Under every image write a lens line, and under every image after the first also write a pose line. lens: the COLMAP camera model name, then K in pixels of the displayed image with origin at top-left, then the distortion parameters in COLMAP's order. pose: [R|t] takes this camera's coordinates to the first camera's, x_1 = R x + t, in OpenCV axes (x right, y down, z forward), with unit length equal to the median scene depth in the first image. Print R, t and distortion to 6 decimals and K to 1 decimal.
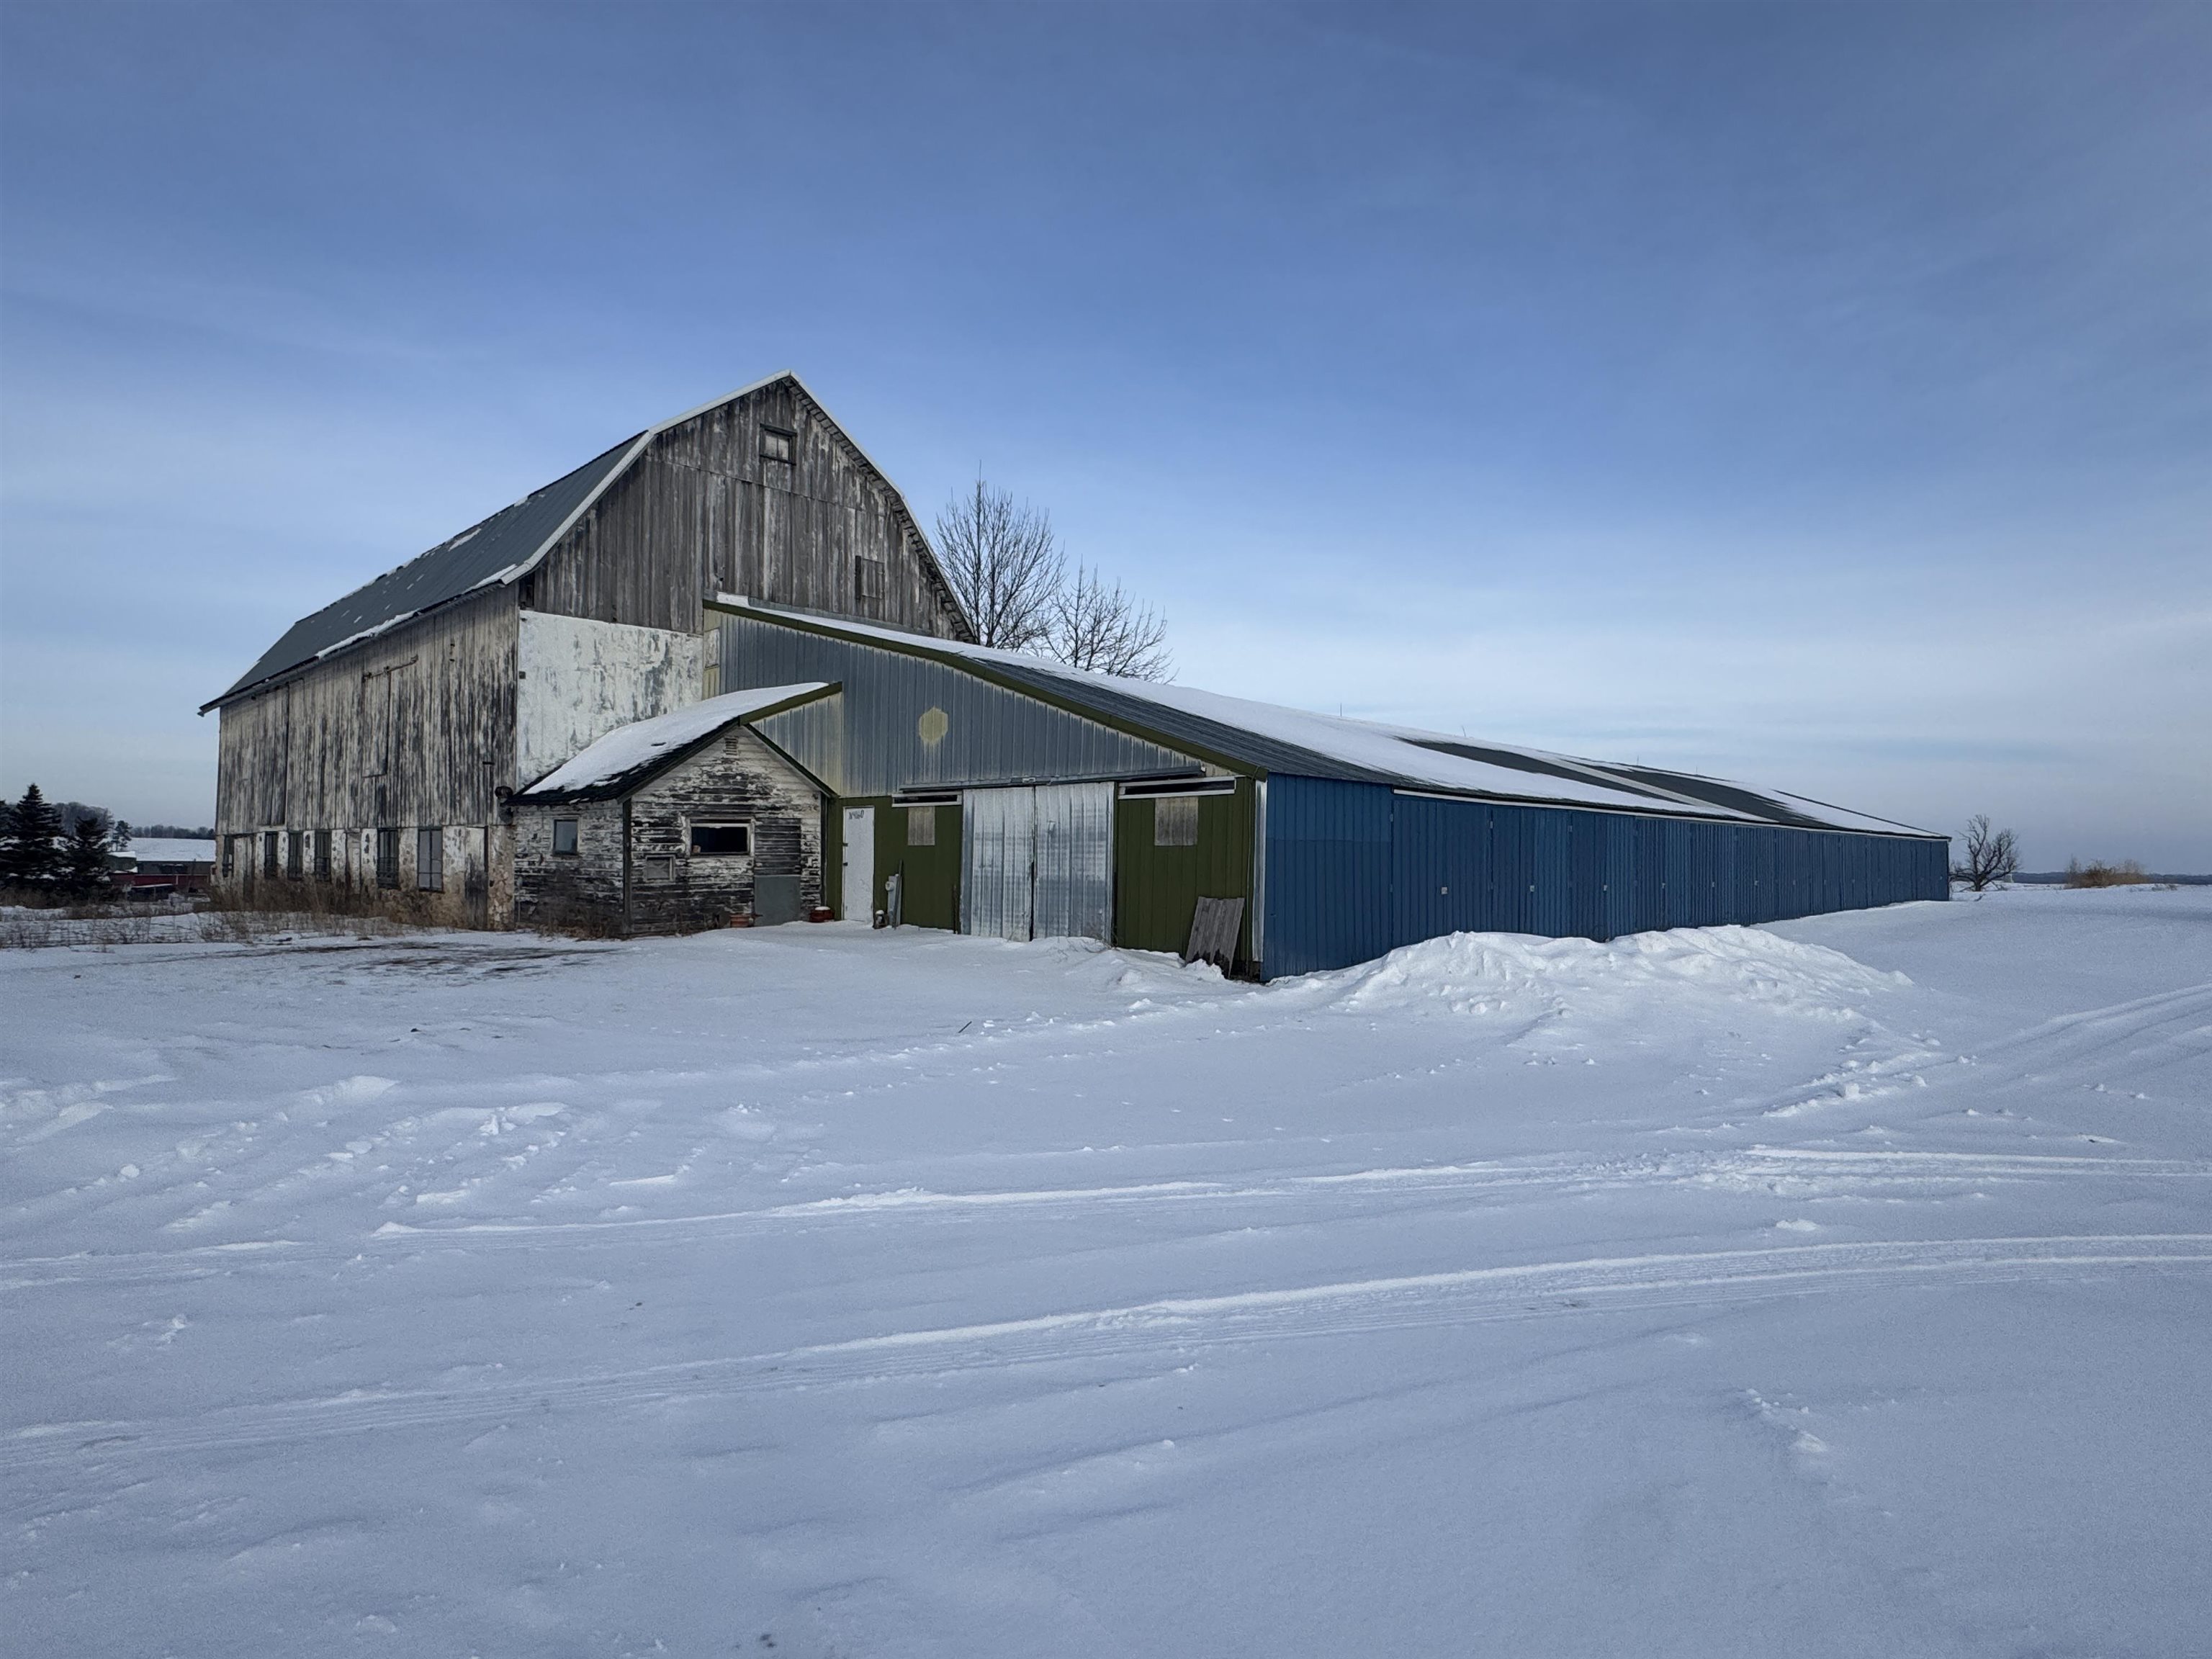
lens RADIAL K [[1199.0, 0, 1104.7], [0, 1199.0, 831.4], [0, 0, 1]] dist [0.004196, 0.001002]
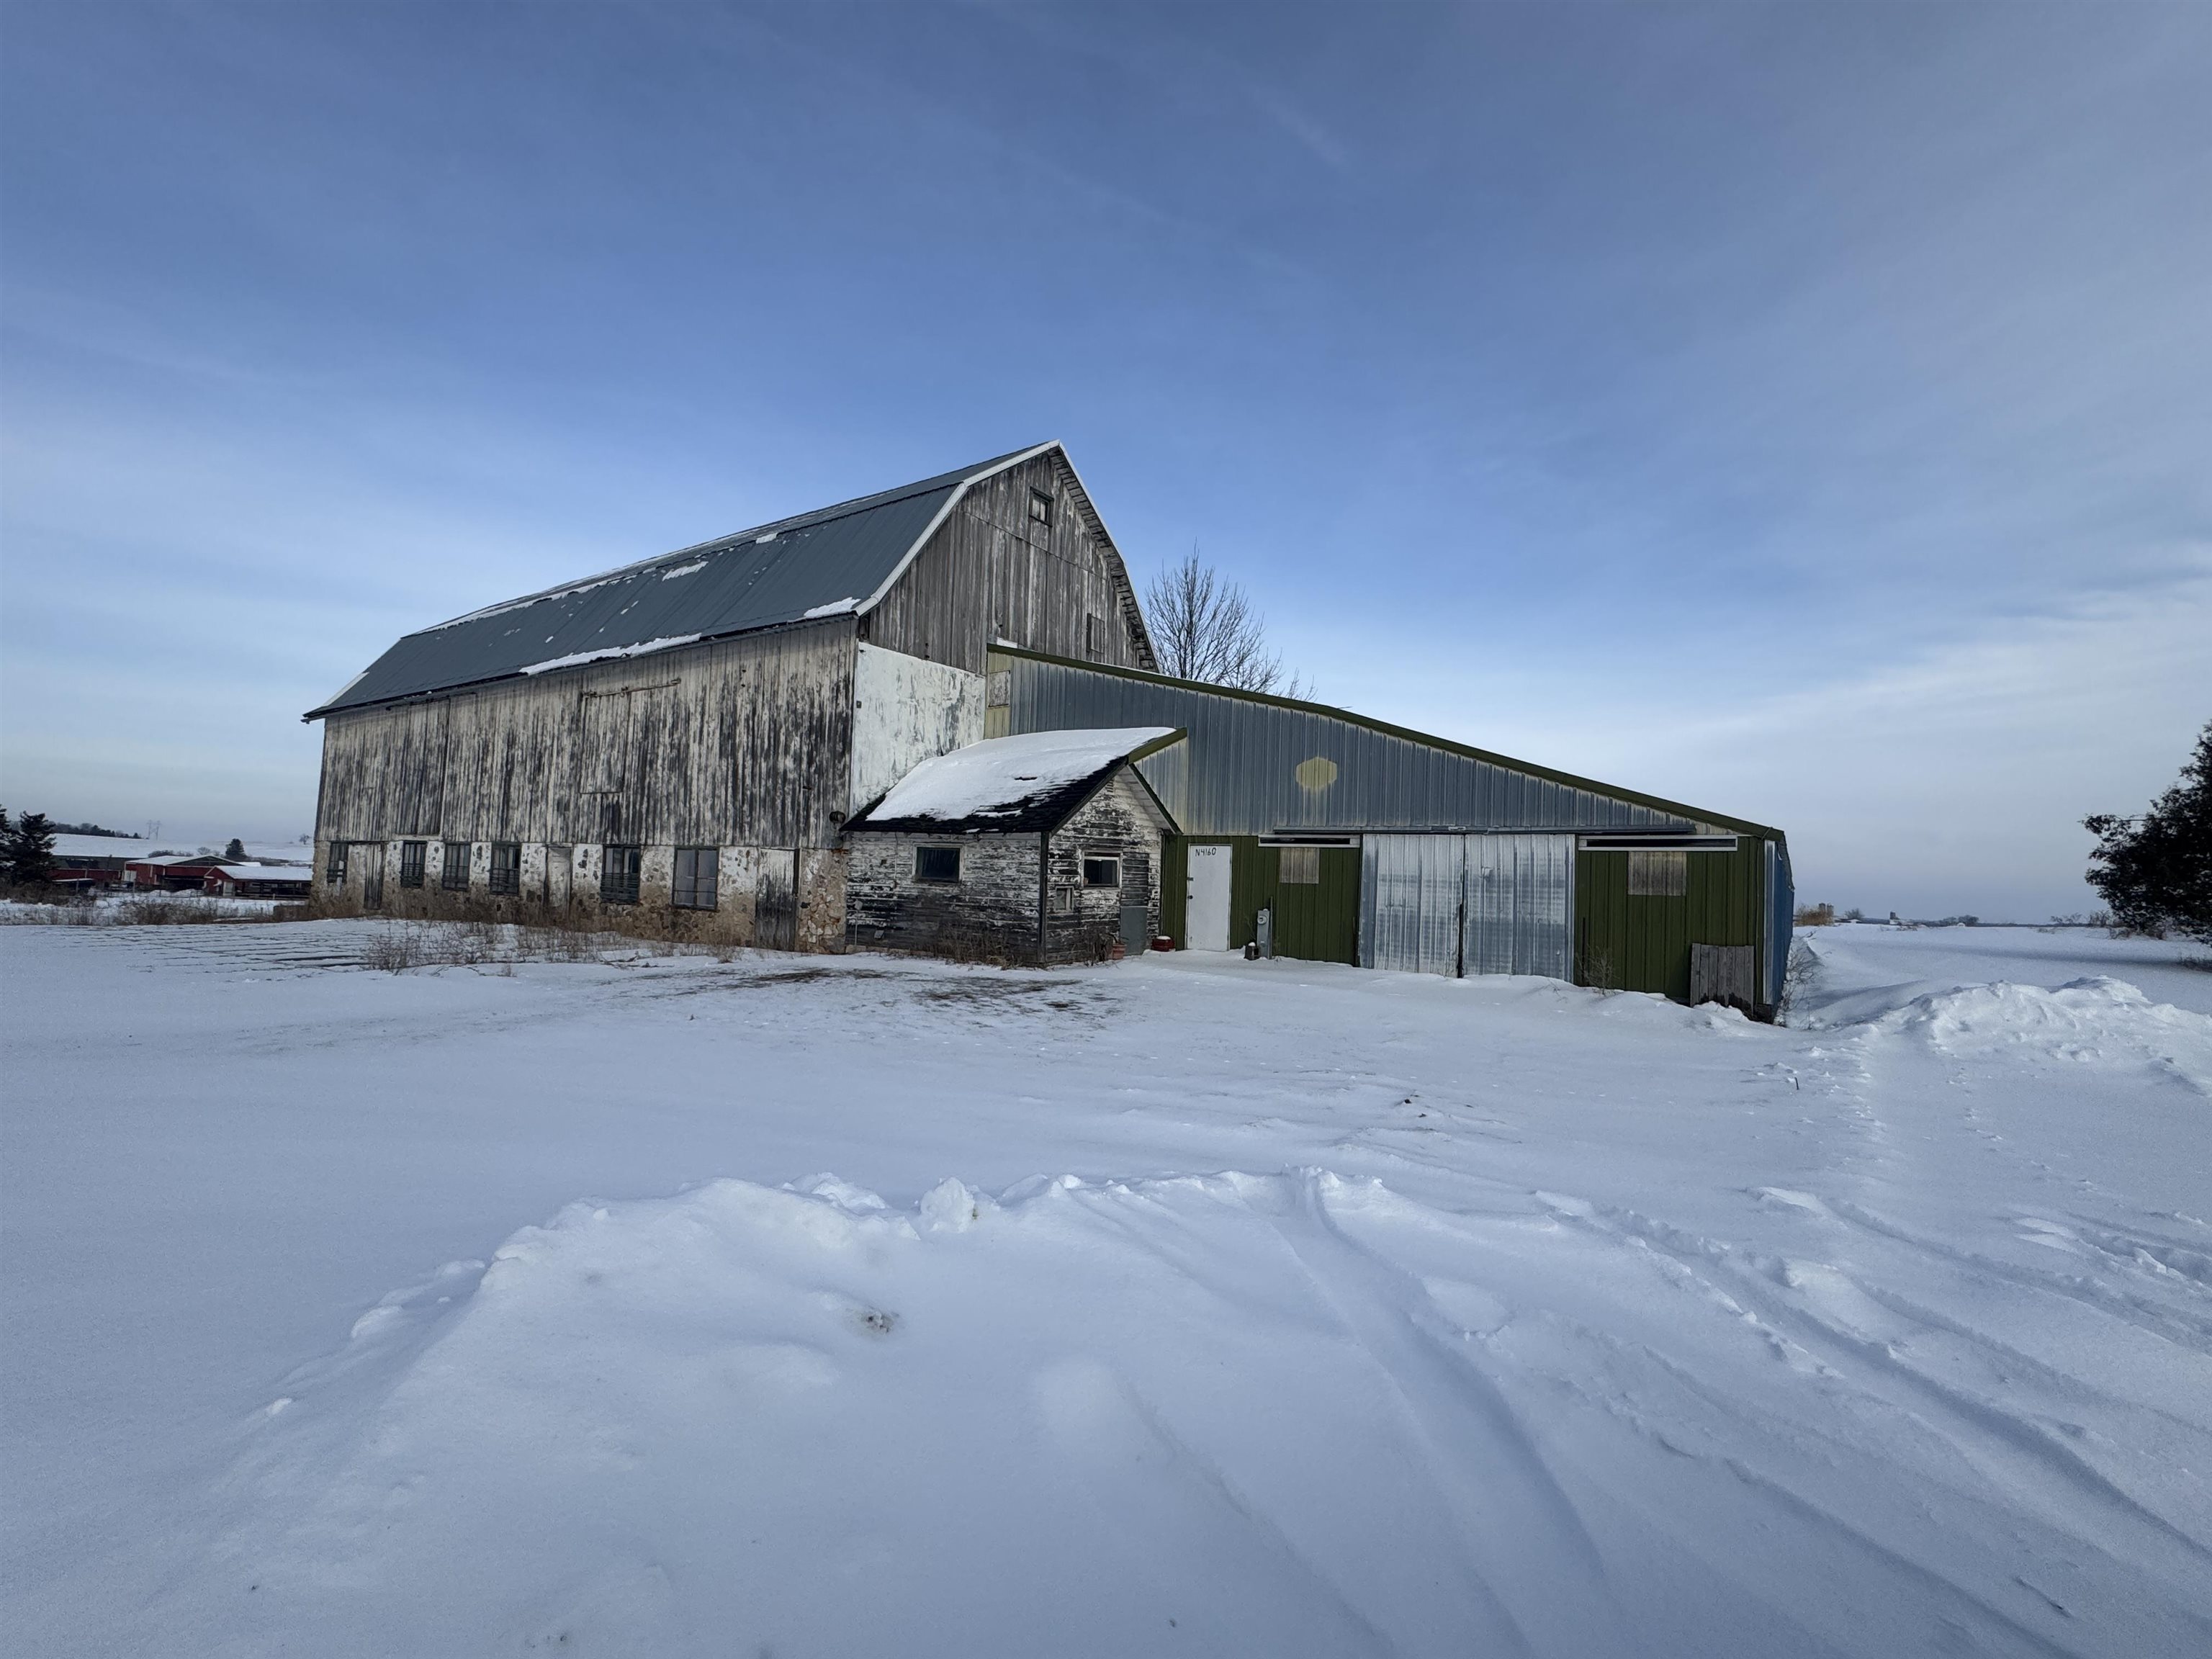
lens RADIAL K [[976.8, 0, 1109.3], [0, 976.8, 829.5], [0, 0, 1]] dist [-0.000434, 0.000832]
pose [[0.985401, 0.035572, 0.166491, -0.405902], [-0.030942, 0.999061, -0.030322, -0.004096], [-0.167413, 0.024728, 0.985577, 0.137765]]
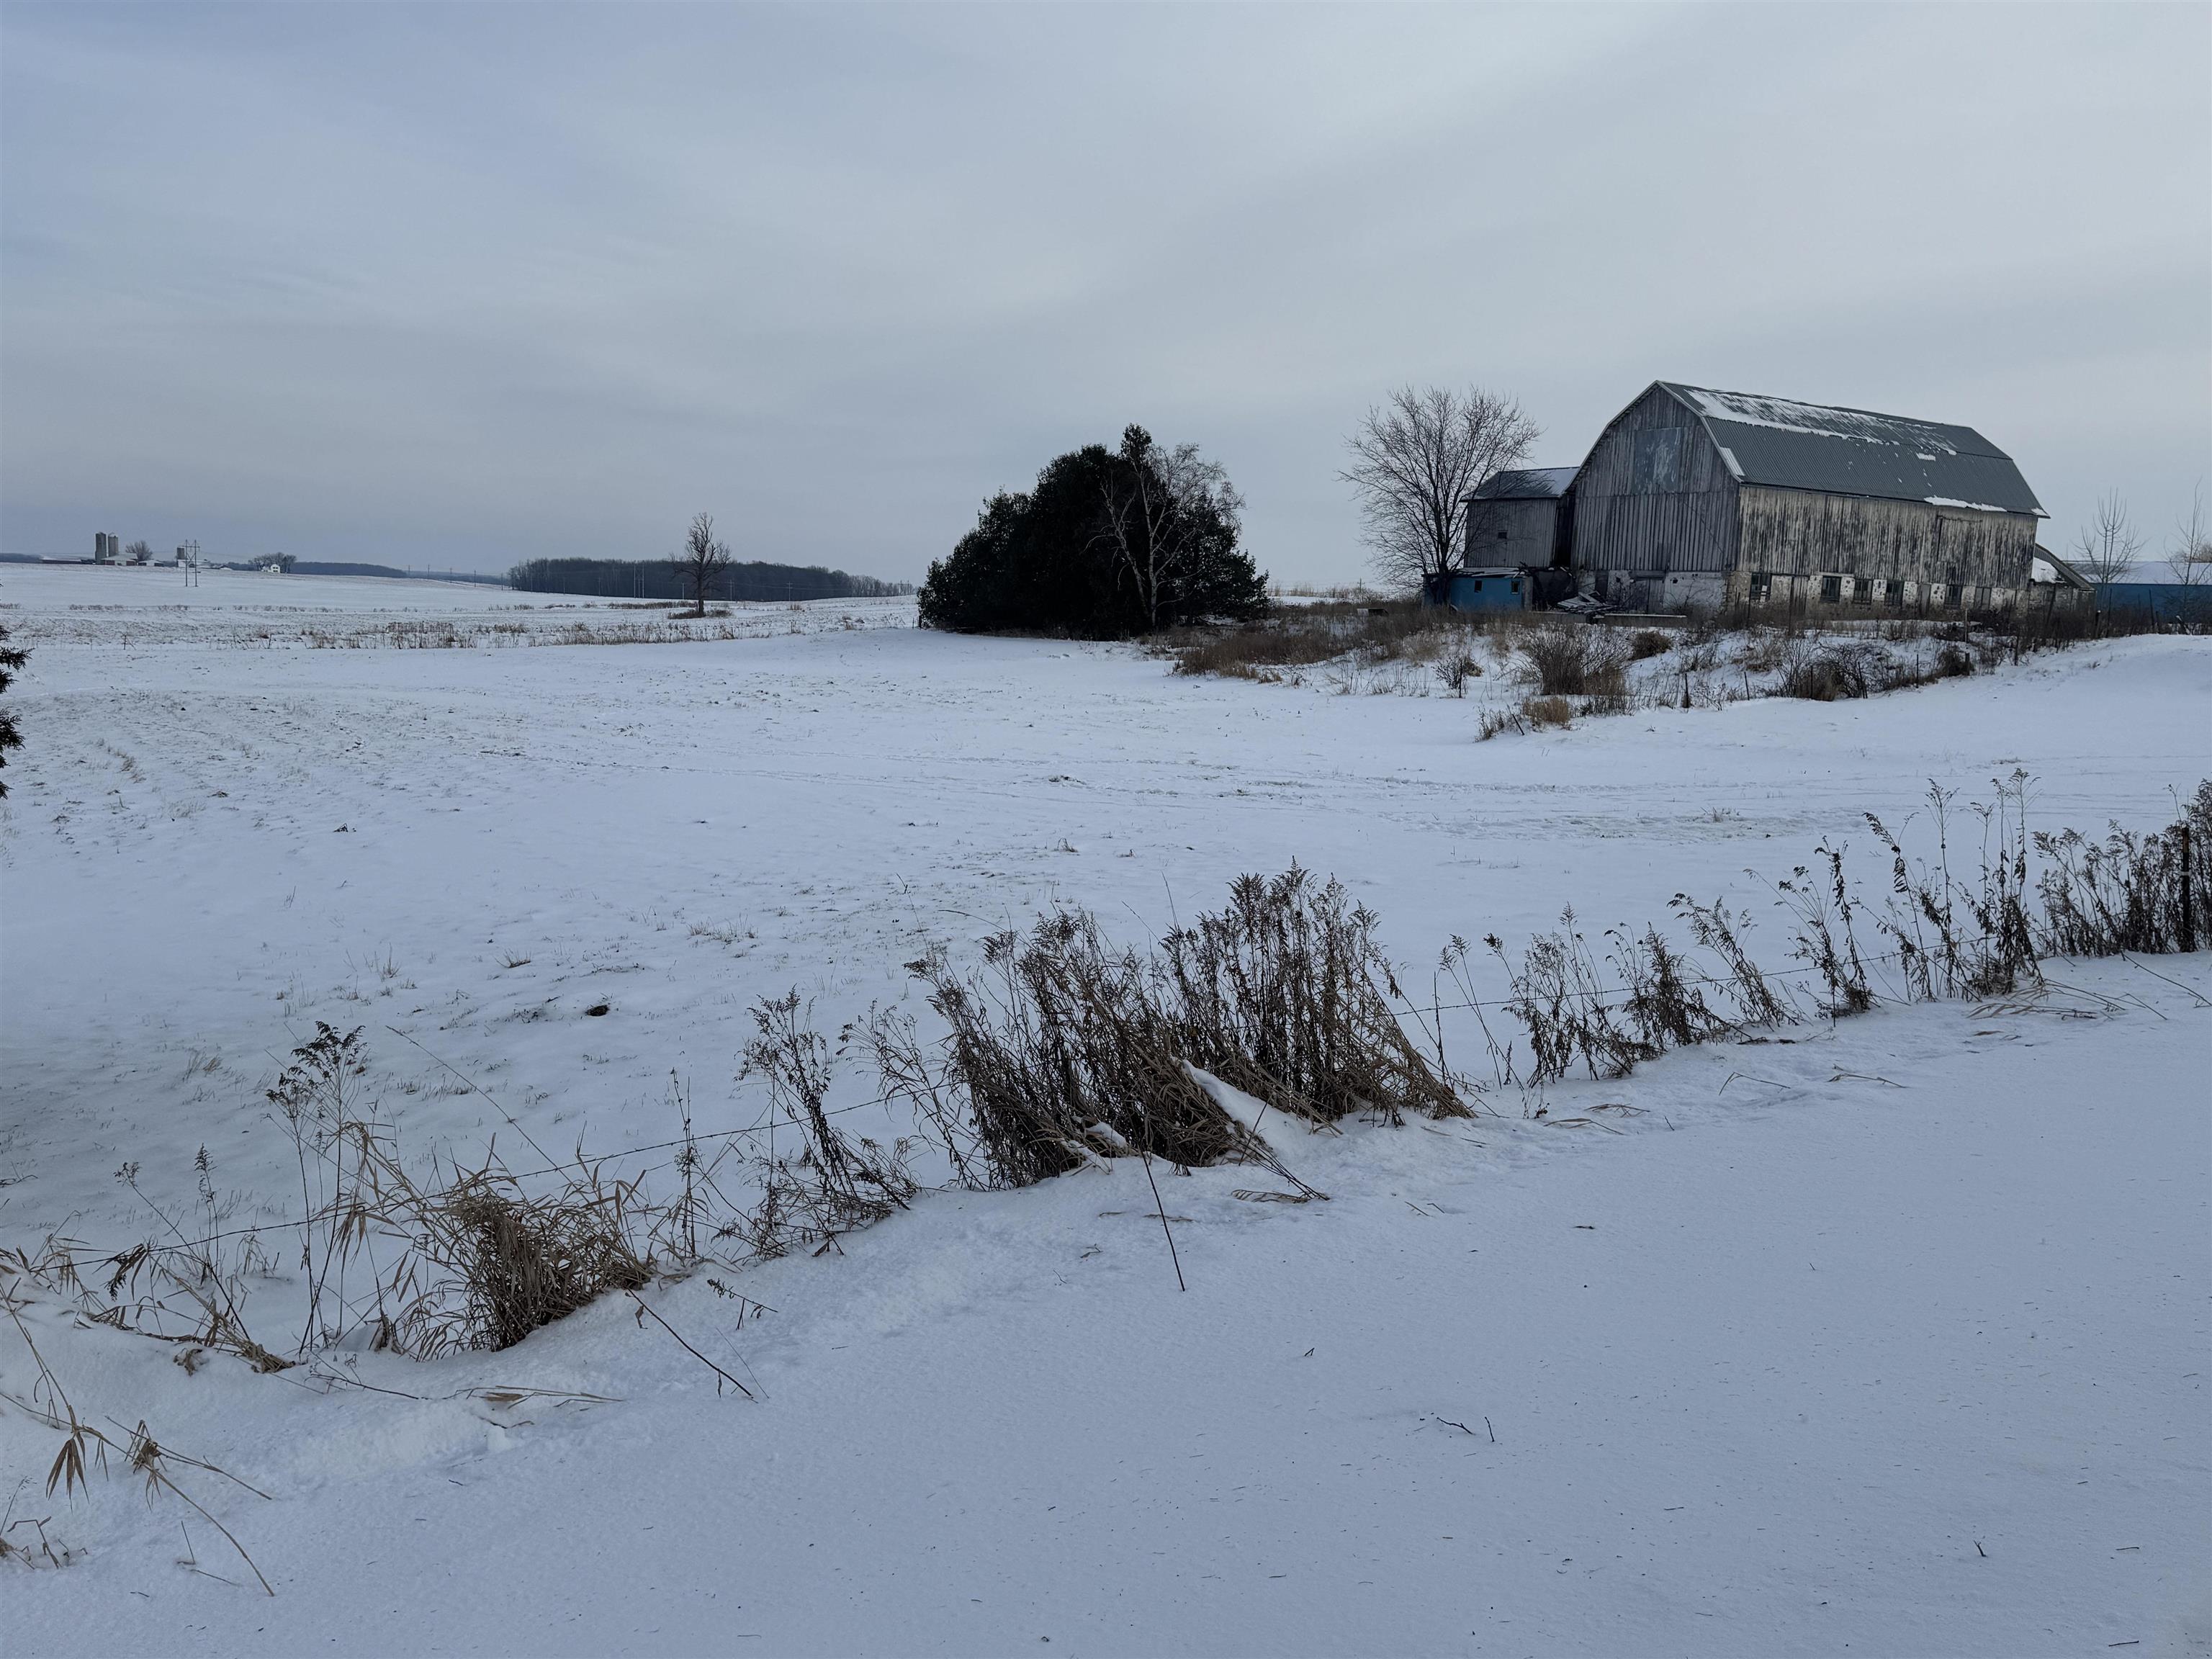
lens RADIAL K [[1807.5, 0, 1106.8], [0, 1807.5, 831.6], [0, 0, 1]] dist [0.055539, 0.002039]
pose [[0.173051, -0.129093, 0.976416, -5.793124], [-0.065867, 0.987637, 0.142250, 0.097048], [-0.982708, -0.088930, 0.162409, 2.560819]]
